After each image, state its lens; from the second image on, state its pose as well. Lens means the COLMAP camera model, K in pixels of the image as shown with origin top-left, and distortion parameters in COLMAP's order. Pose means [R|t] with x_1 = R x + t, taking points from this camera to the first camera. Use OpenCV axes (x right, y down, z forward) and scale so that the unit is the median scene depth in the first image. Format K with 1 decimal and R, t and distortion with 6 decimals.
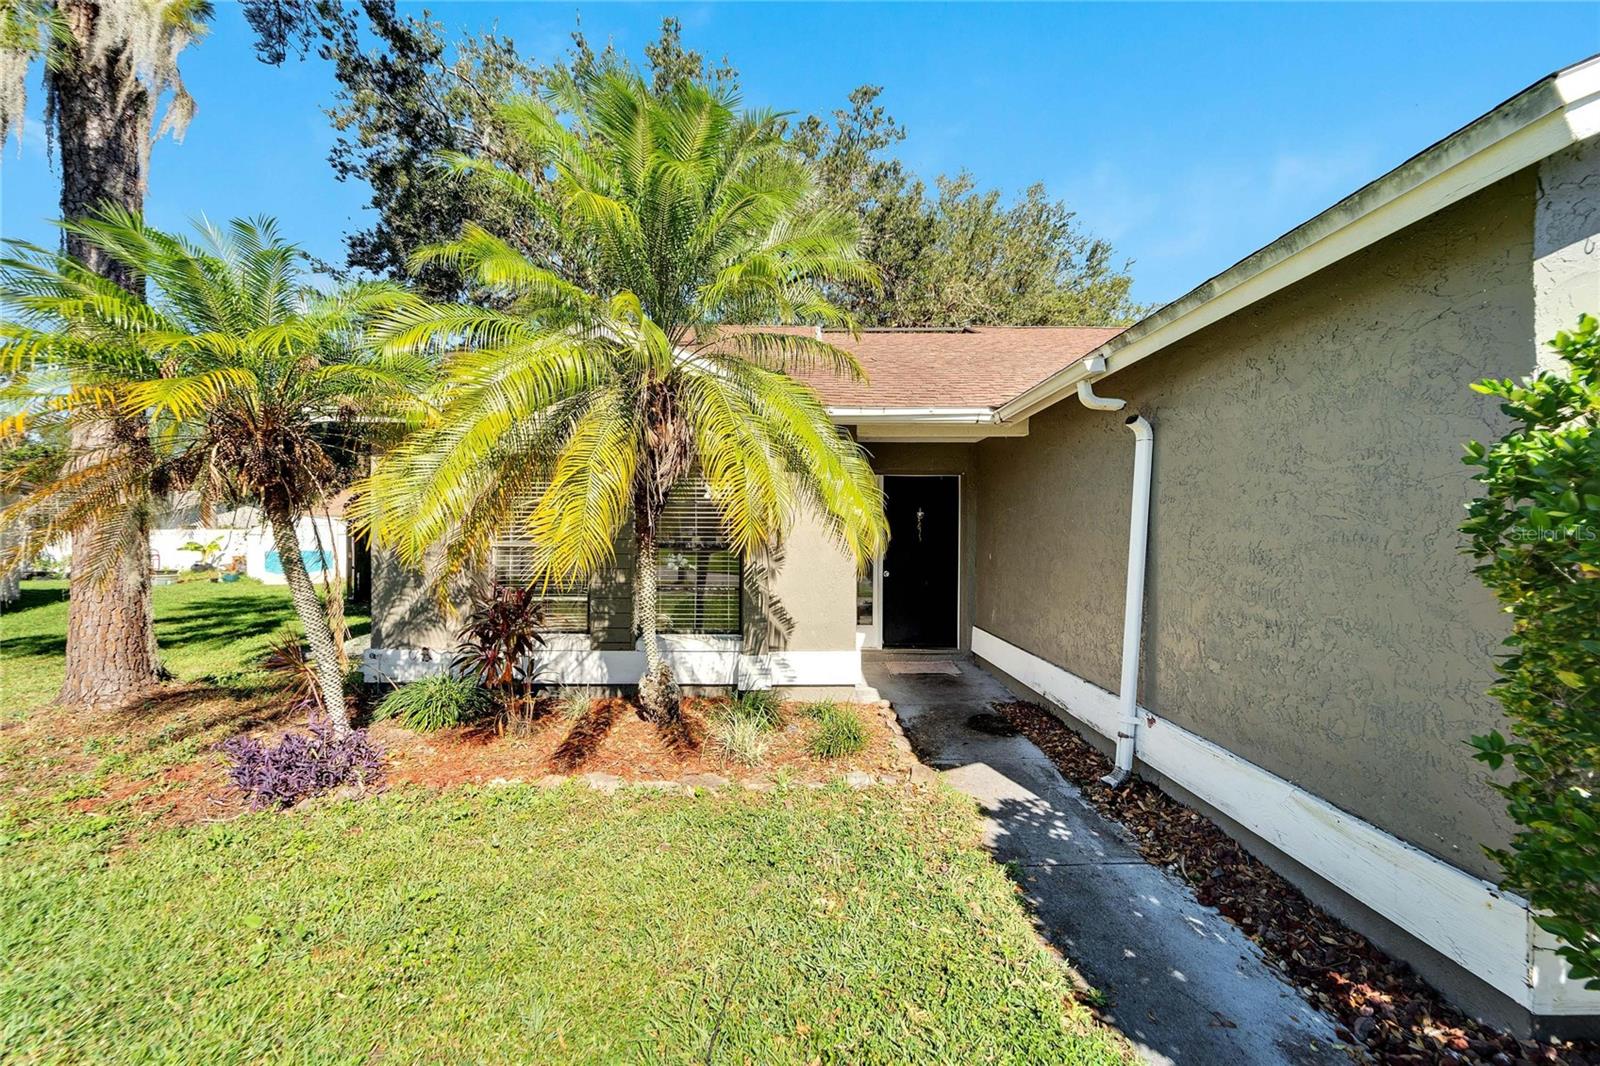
lens RADIAL K [[640.2, 0, 800.0], [0, 640.2, 533.0], [0, 0, 1]] dist [-0.000681, -0.000156]
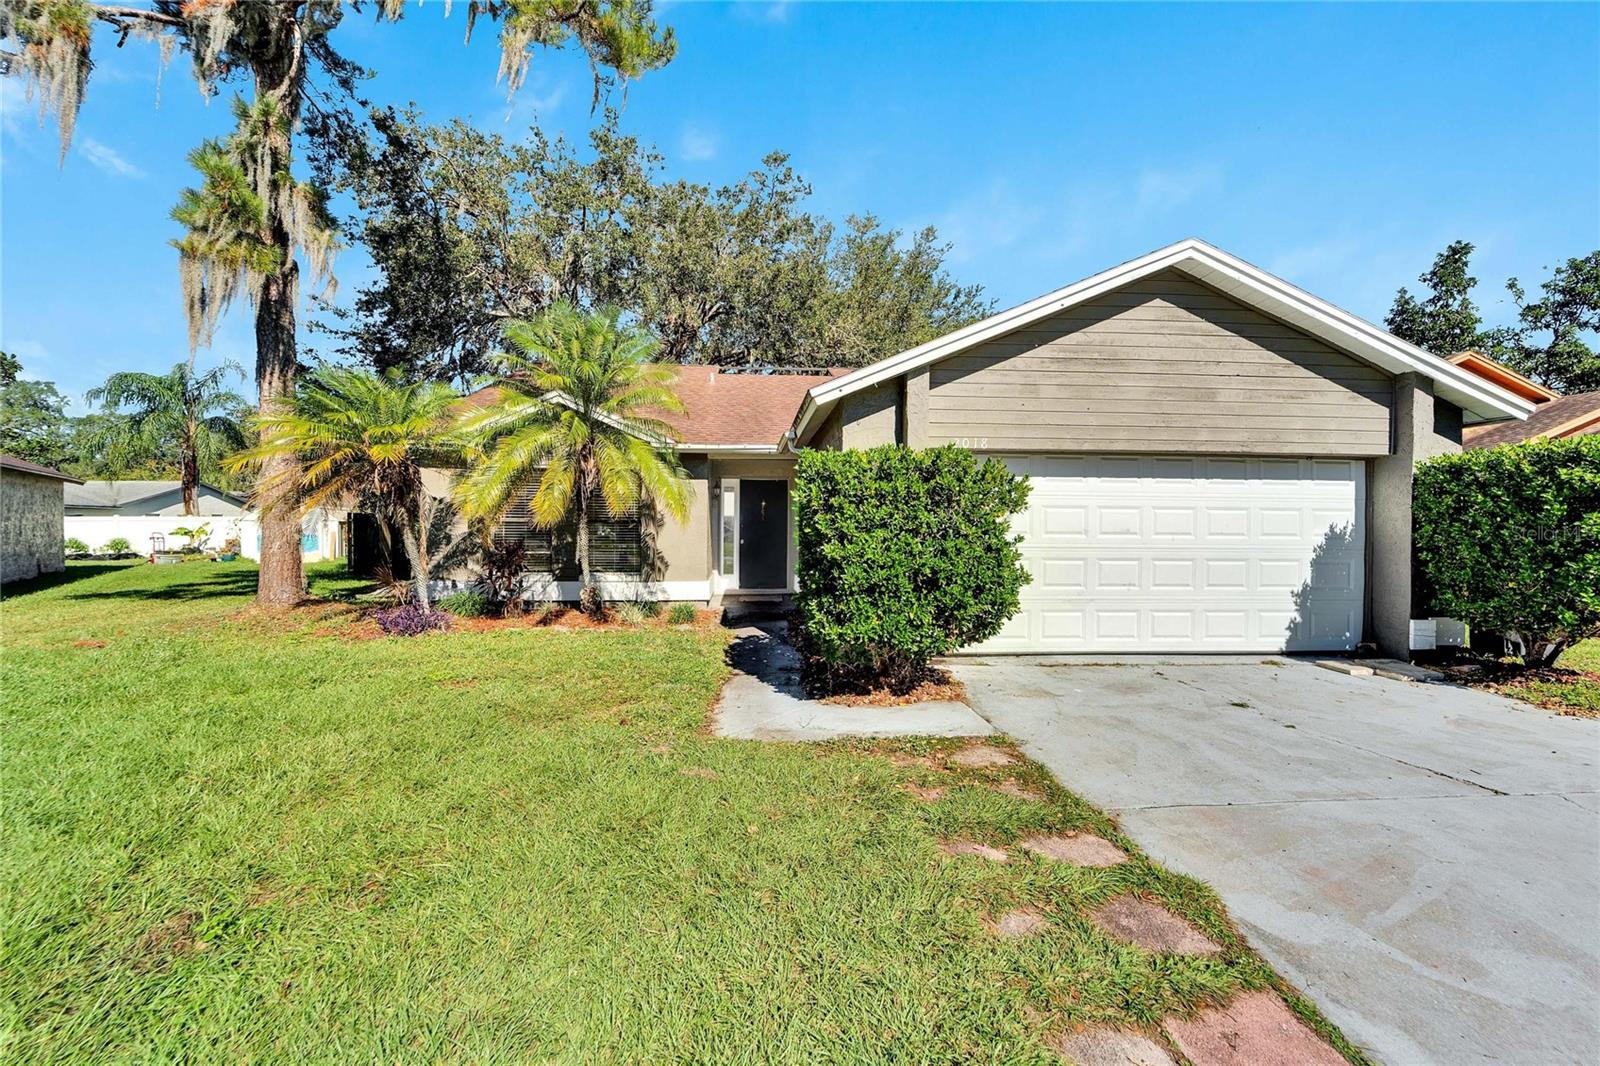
lens RADIAL K [[640.2, 0, 800.0], [0, 640.2, 533.0], [0, 0, 1]] dist [-0.000681, -0.000156]
pose [[0.997638, 0.001367, 0.068679, 0.223760], [-0.002188, 0.999927, 0.011883, 0.030976], [-0.068658, -0.012005, 0.997568, -0.772193]]
